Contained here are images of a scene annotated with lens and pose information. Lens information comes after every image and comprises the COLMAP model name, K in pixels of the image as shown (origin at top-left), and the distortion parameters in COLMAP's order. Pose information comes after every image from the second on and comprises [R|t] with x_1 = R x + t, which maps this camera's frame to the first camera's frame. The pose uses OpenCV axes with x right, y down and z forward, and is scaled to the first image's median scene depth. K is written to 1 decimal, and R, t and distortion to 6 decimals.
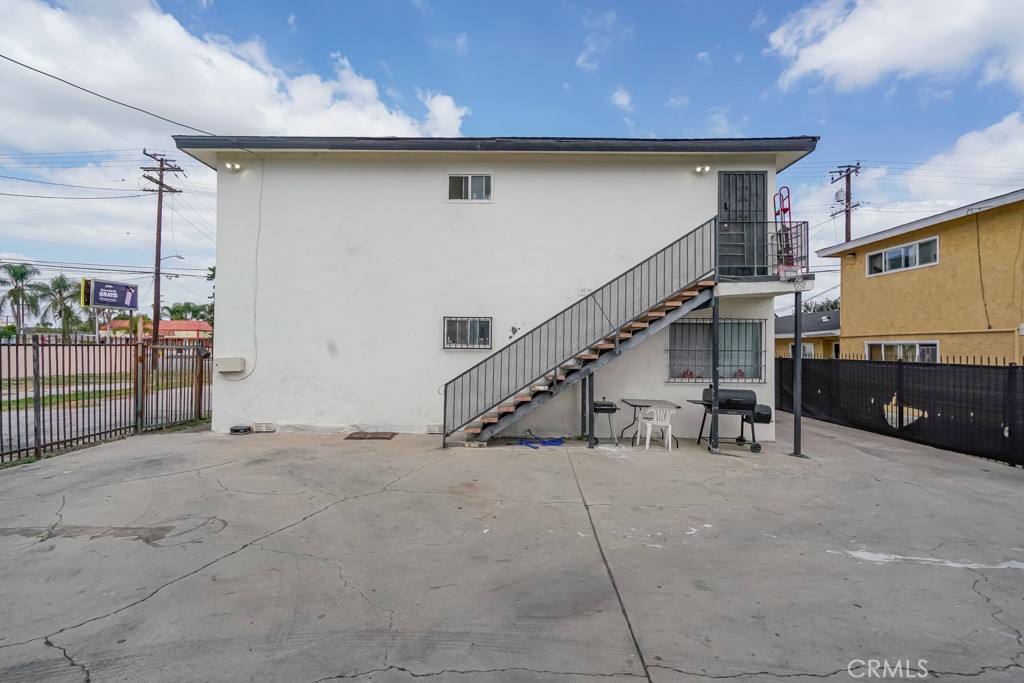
lens RADIAL K [[469.6, 0, 512.0], [0, 469.6, 341.5], [0, 0, 1]] dist [0.019233, 0.000179]
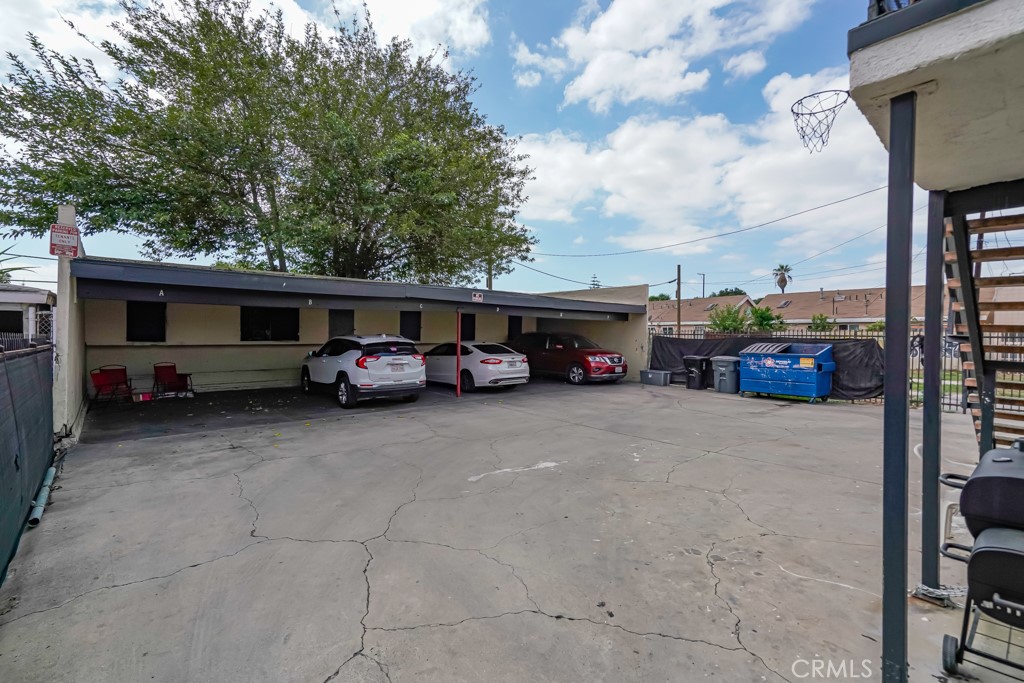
lens RADIAL K [[469.6, 0, 512.0], [0, 469.6, 341.5], [0, 0, 1]] dist [0.019233, 0.000179]
pose [[-0.753848, -0.004922, -0.657031, 0.950631], [-0.005593, 0.999984, -0.001074, 0.028761], [0.657026, 0.002865, -0.753863, 1.072208]]
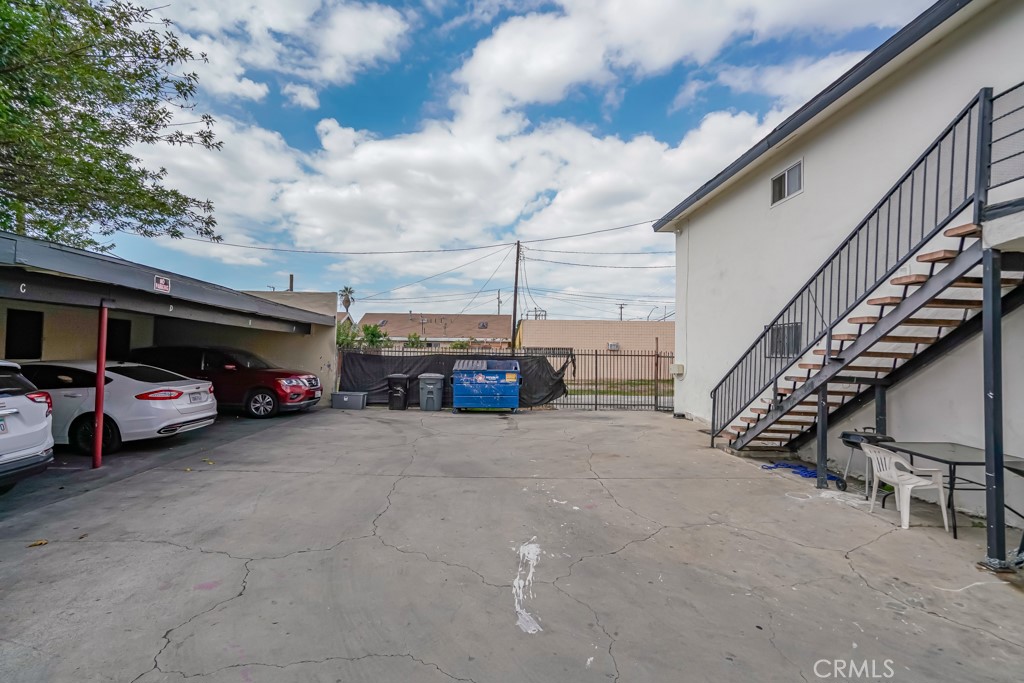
lens RADIAL K [[456.8, 0, 501.9], [0, 456.8, 344.0], [0, 0, 1]] dist [0.012082, 0.000743]
pose [[0.035285, -0.030652, -0.998907, 0.903911], [-0.001584, 0.999527, -0.030727, 0.019392], [0.999376, 0.002667, 0.035219, 0.468387]]
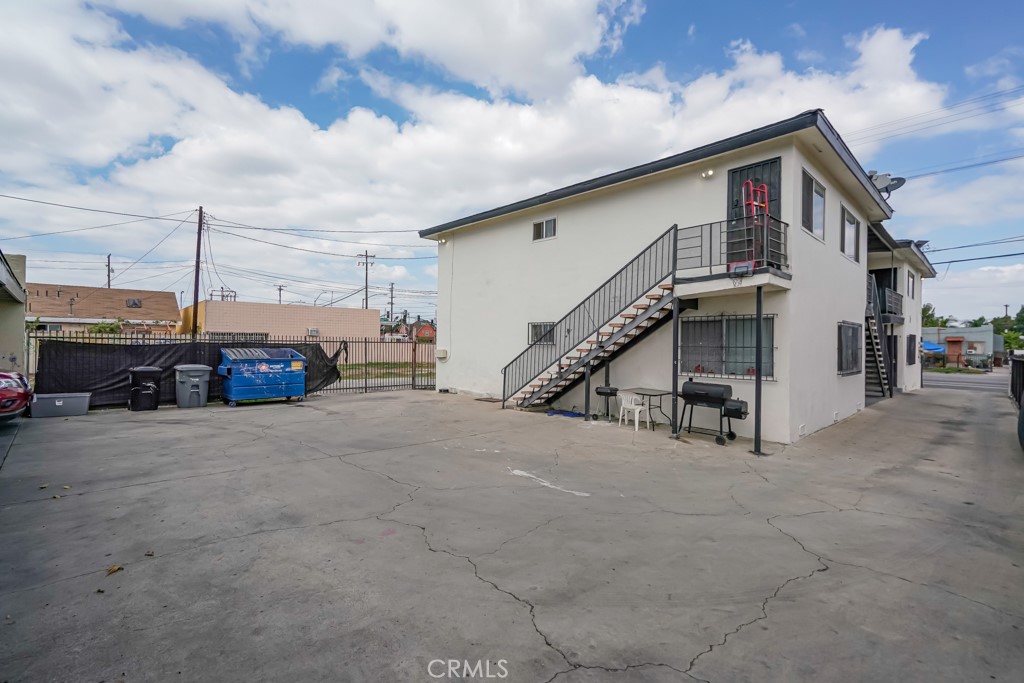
lens RADIAL K [[459.8, 0, 496.5], [0, 459.8, 341.8], [0, 0, 1]] dist [0.006439, 0.000676]
pose [[0.690262, -0.004324, -0.723547, 0.932459], [0.002414, 0.999990, -0.003673, 0.012346], [0.723556, 0.000788, 0.690265, -0.053412]]
